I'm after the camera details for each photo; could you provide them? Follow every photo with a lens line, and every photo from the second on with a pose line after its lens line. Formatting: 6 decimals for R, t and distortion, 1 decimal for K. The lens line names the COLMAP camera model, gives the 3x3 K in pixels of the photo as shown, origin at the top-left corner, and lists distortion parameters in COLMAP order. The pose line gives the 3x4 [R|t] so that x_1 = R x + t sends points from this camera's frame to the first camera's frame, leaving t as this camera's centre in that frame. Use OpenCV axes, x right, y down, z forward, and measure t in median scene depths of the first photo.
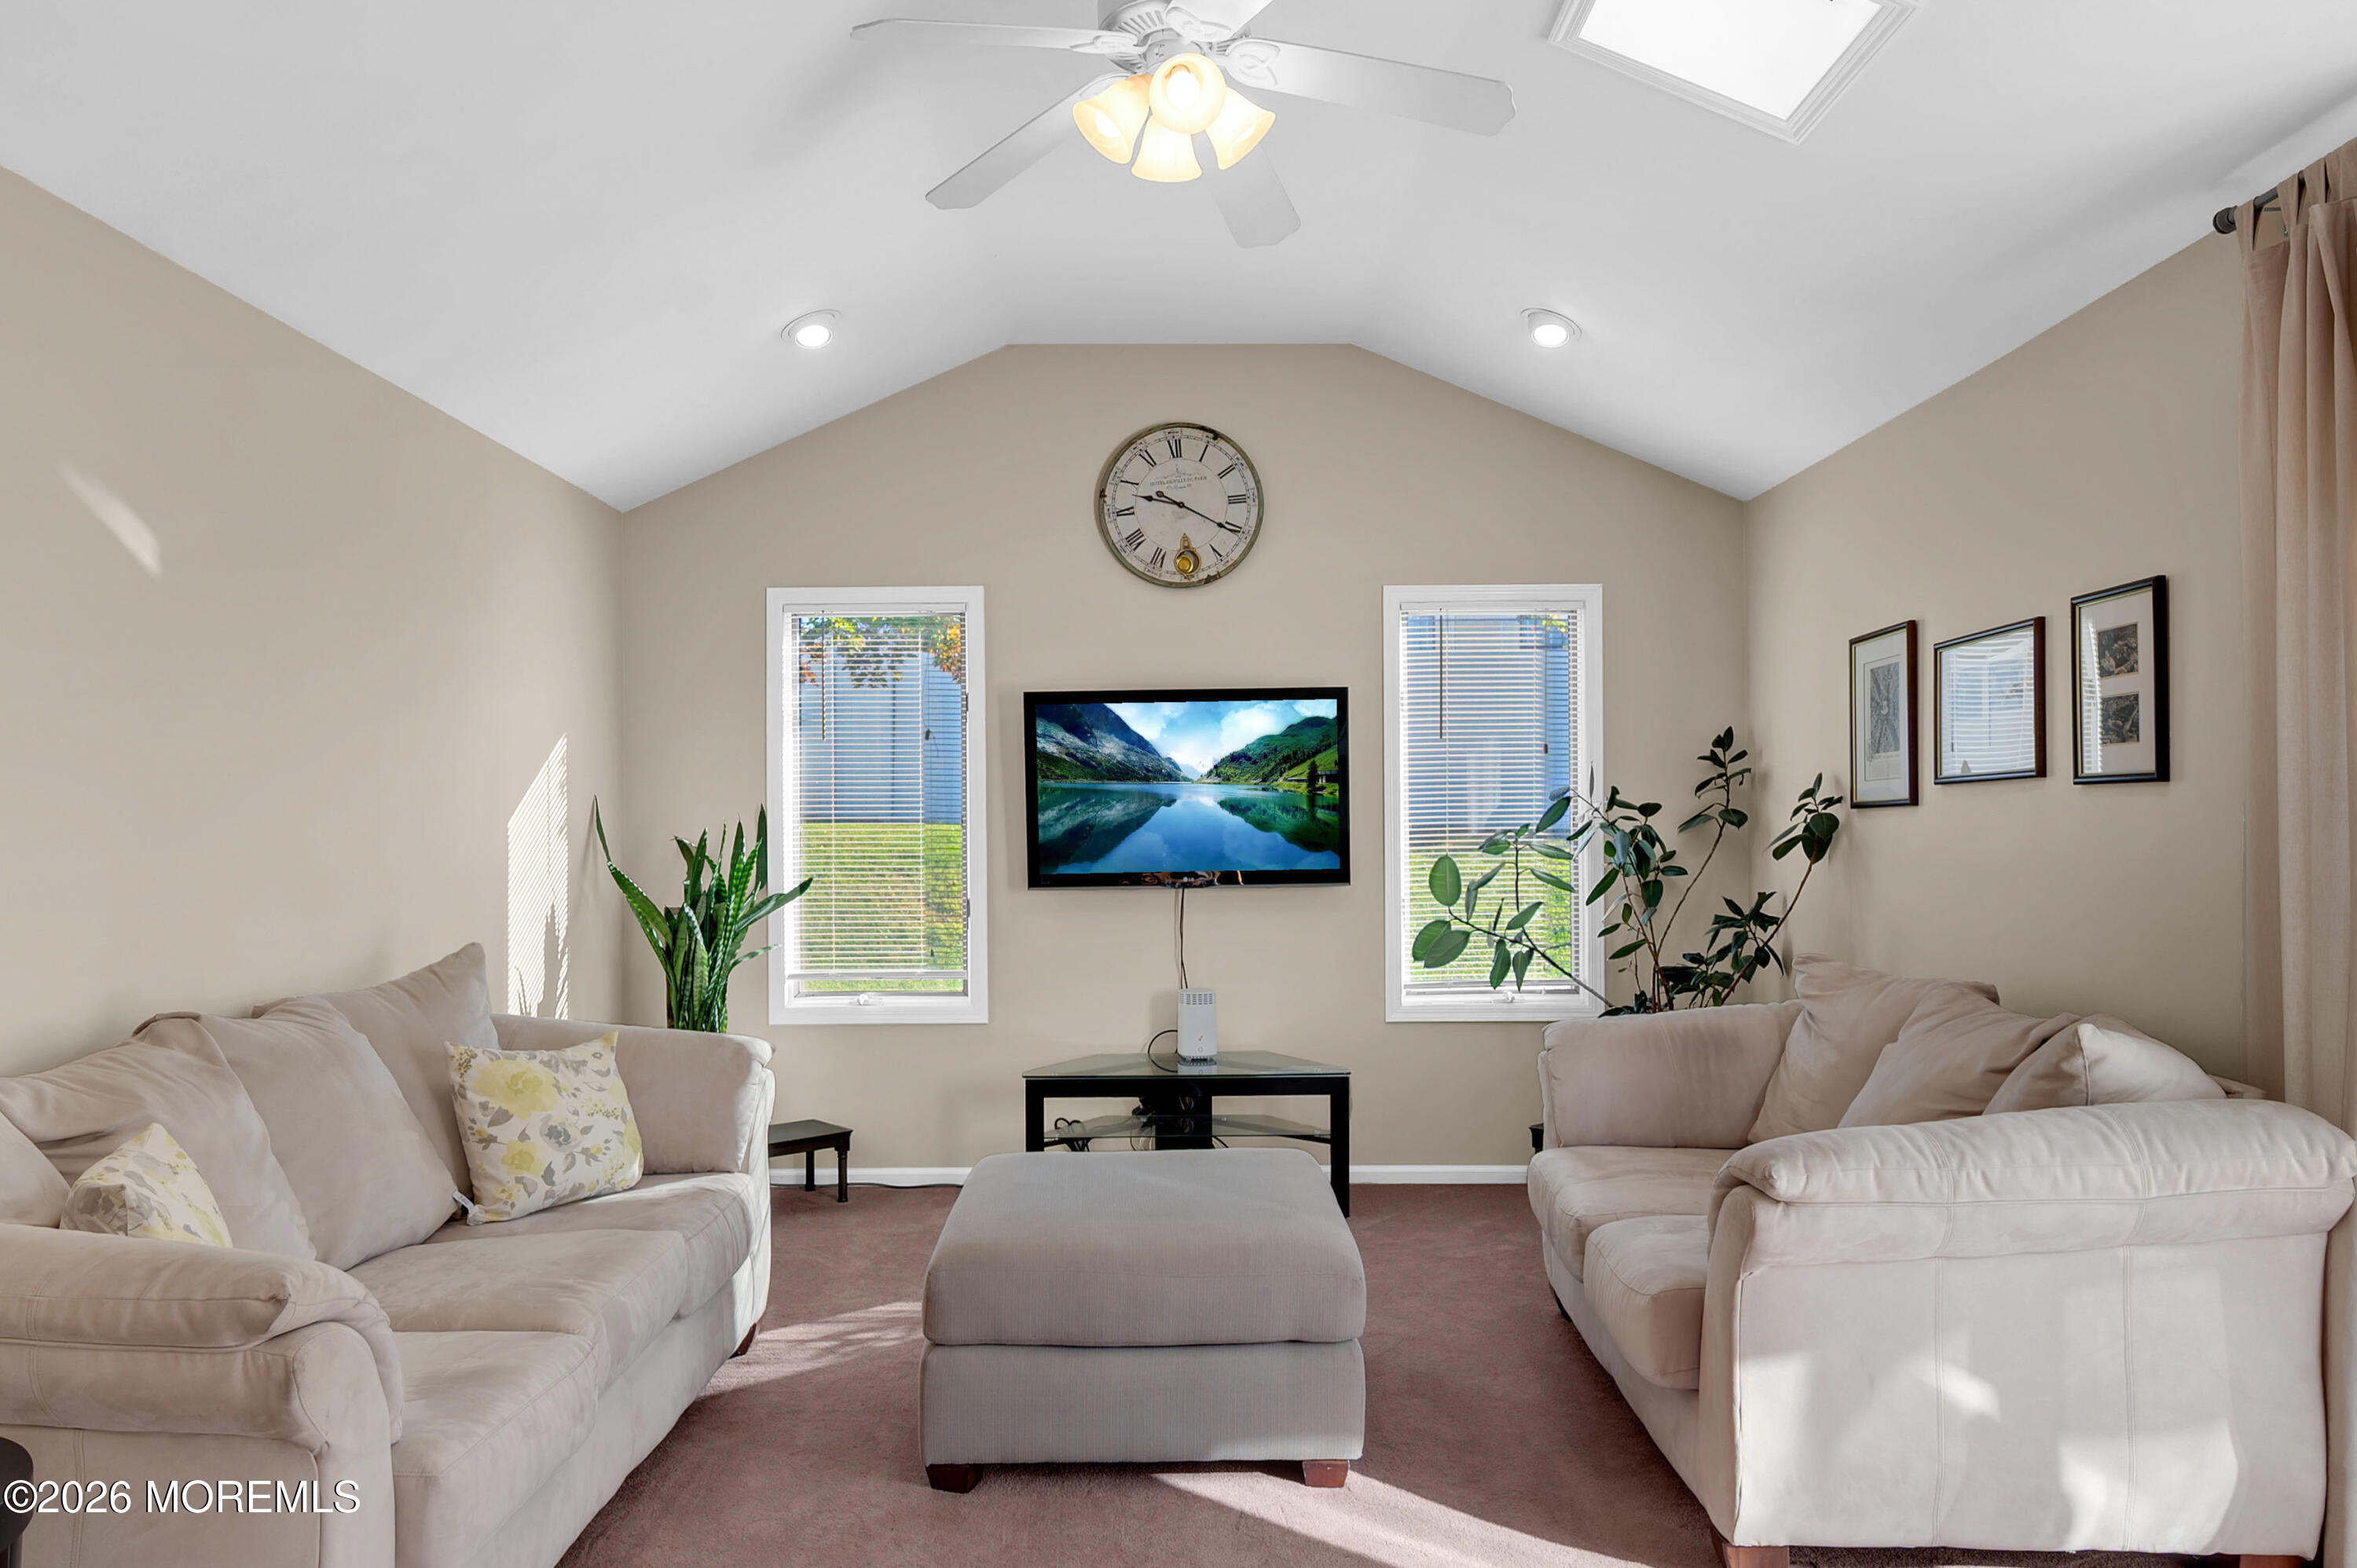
lens RADIAL K [[1571.2, 0, 1177.7], [0, 1571.2, 829.2], [0, 0, 1]] dist [0.002866, 0.001234]
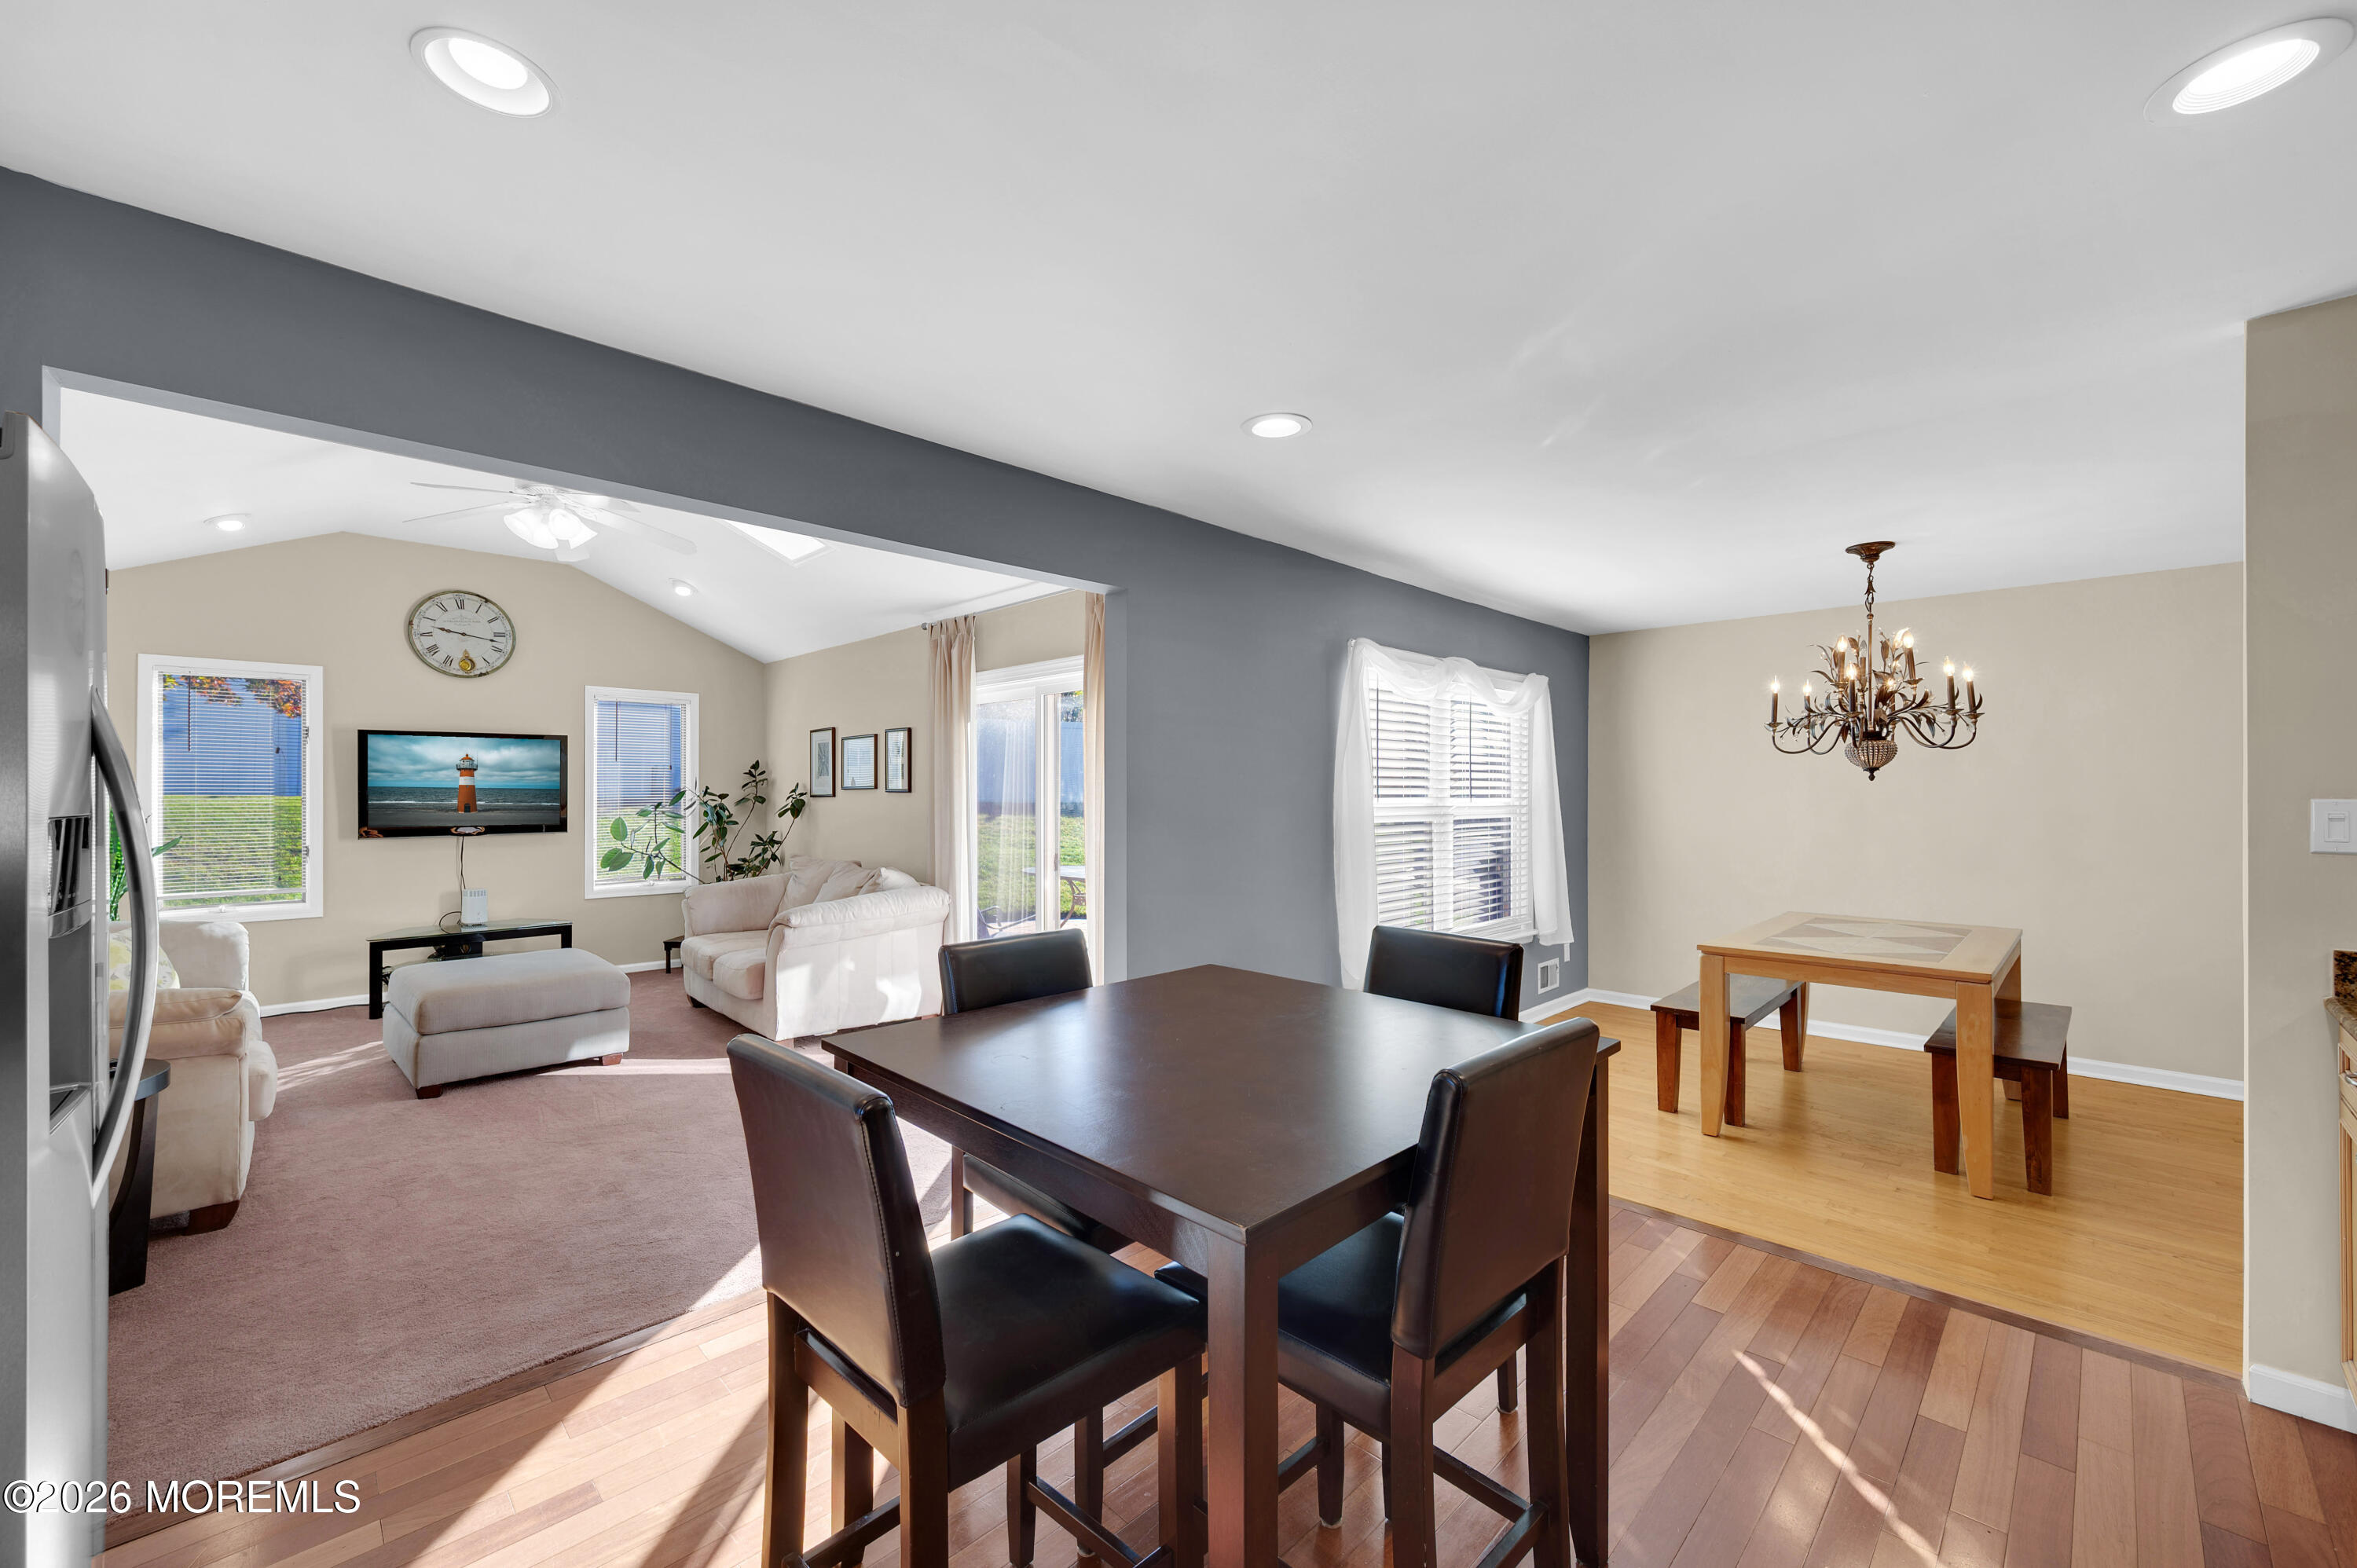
lens RADIAL K [[956.1, 0, 1178.5], [0, 956.1, 784.0], [0, 0, 1]] dist [-0.004091, 0.000293]
pose [[0.708156, 0.010820, 0.705973, -0.206063], [-0.003387, 0.999923, -0.011927, -0.015588], [-0.706047, 0.006055, 0.708139, -0.440413]]
